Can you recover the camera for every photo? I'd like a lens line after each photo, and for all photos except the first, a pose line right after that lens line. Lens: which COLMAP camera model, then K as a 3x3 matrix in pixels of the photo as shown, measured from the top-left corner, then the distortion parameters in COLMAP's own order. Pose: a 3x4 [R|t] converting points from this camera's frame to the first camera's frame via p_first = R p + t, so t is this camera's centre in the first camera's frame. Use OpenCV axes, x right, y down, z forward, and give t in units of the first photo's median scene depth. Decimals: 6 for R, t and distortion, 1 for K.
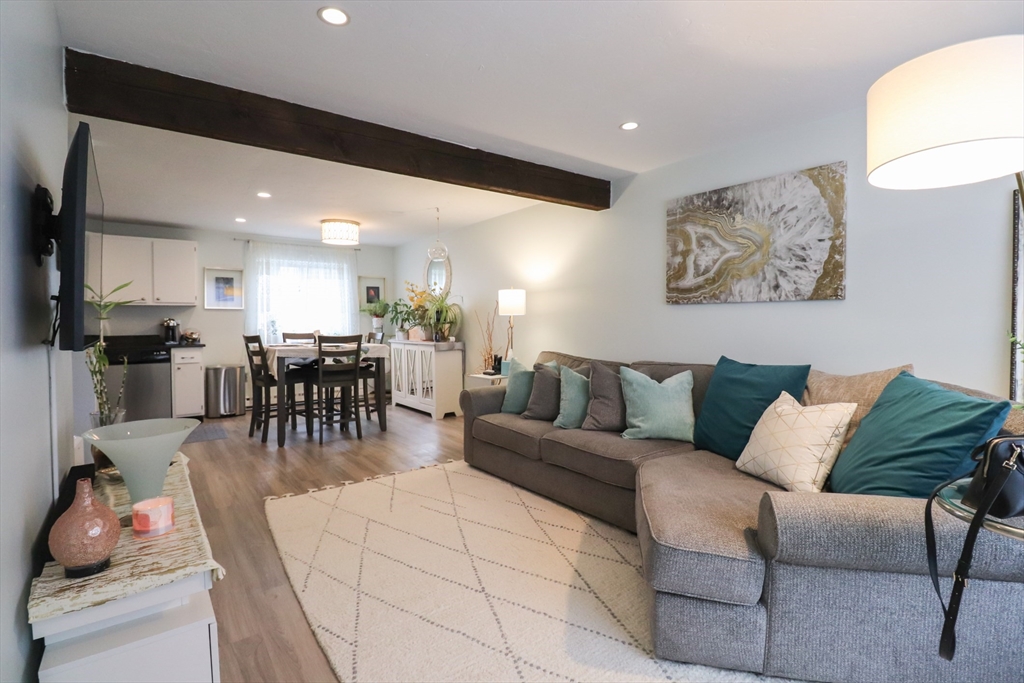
lens RADIAL K [[483.9, 0, 518.9], [0, 483.9, 333.4], [0, 0, 1]] dist [-0.003892, -0.010226]
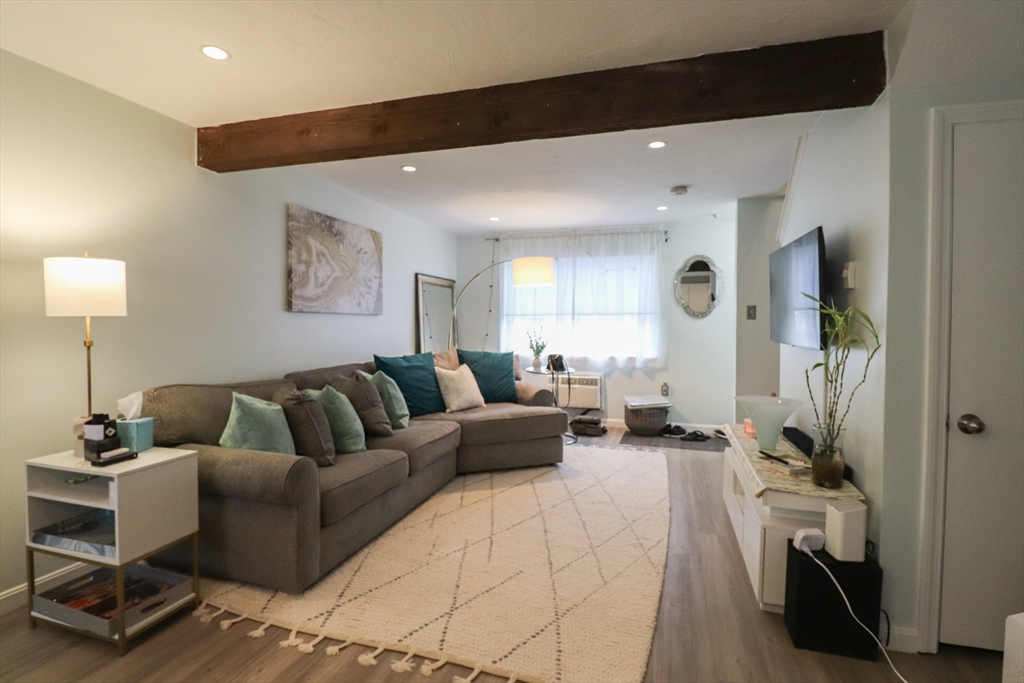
lens RADIAL K [[483.9, 0, 512.7], [0, 483.9, 338.3], [0, 0, 1]] dist [-0.003892, -0.010226]
pose [[-0.560034, -0.022743, 0.828157, -0.528761], [0.016893, 0.999102, 0.038861, -0.025621], [-0.828297, 0.035753, -0.559147, 0.839647]]
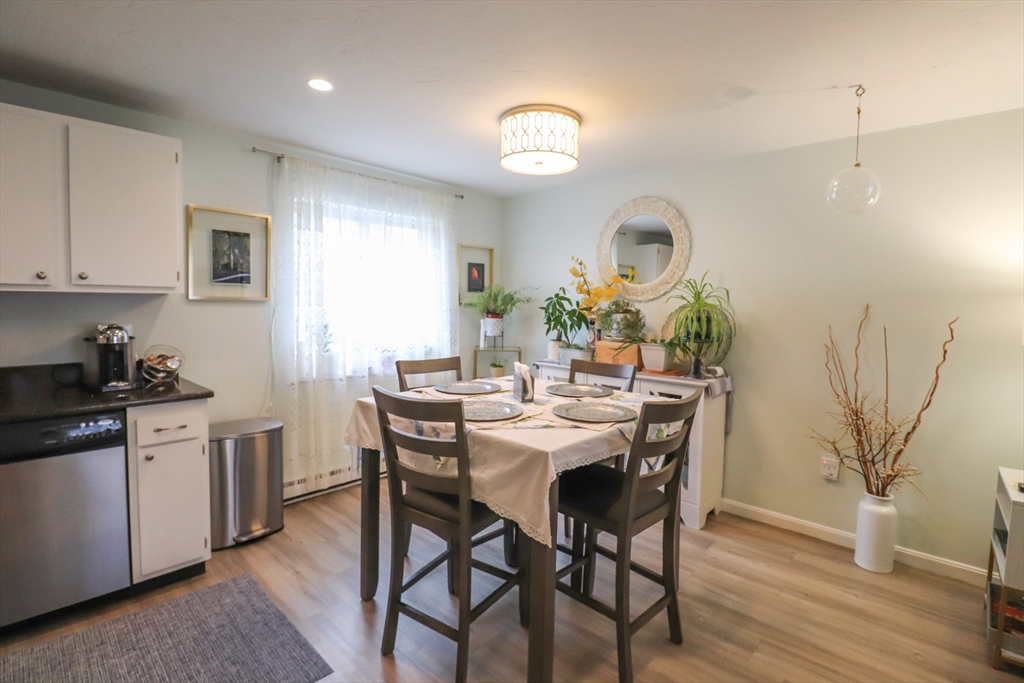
lens RADIAL K [[483.9, 0, 514.6], [0, 483.9, 331.5], [0, 0, 1]] dist [-0.003892, -0.010226]
pose [[0.985358, 0.013851, 0.169934, -0.512380], [-0.019562, 0.999297, 0.031979, -0.049902], [-0.169372, -0.034835, 0.984936, 0.607724]]
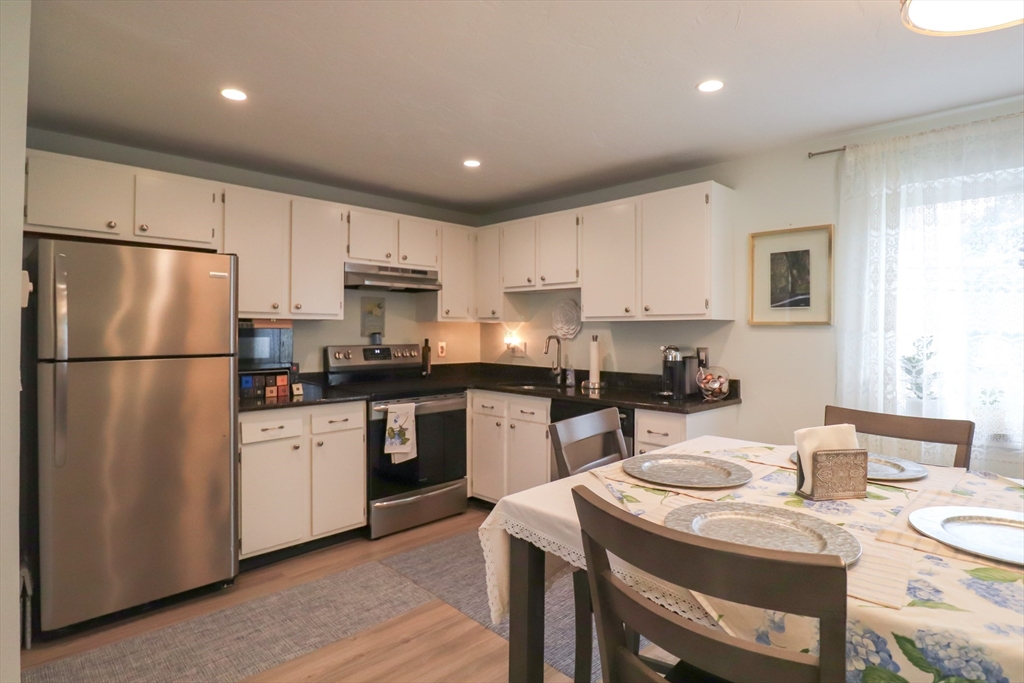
lens RADIAL K [[537.2, 0, 523.0], [0, 537.2, 331.6], [0, 0, 1]] dist [-0.003644, -0.003304]
pose [[0.131416, 0.007434, -0.991299, -0.205333], [-0.030488, 0.999529, 0.003454, -0.048275], [0.990858, 0.029768, 0.131581, 0.856725]]
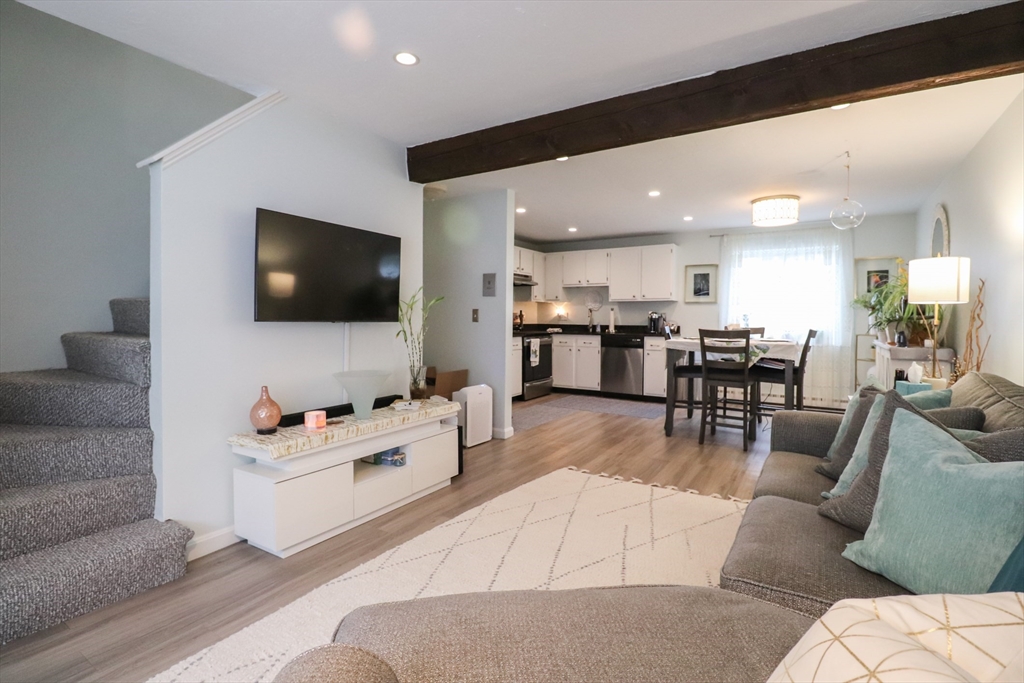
lens RADIAL K [[483.9, 0, 516.1], [0, 483.9, 331.2], [0, 0, 1]] dist [-0.003892, -0.010226]
pose [[0.338938, 0.034418, -0.940179, 0.317078], [-0.032489, 0.999163, 0.024865, -0.002411], [0.940247, 0.022118, 0.339773, 0.307195]]
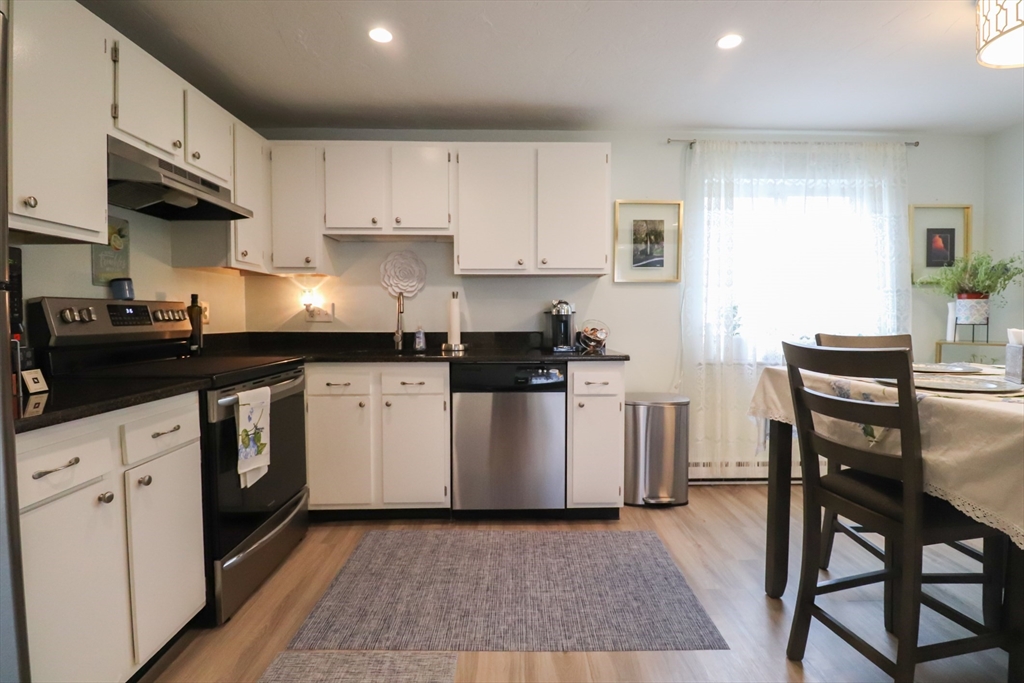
lens RADIAL K [[483.9, 0, 517.0], [0, 483.9, 331.6], [0, 0, 1]] dist [-0.003892, -0.010226]
pose [[0.804249, 0.023540, -0.593827, -0.507213], [-0.018568, 0.999723, 0.014482, -0.004829], [0.594003, -0.000621, 0.804463, 0.620163]]
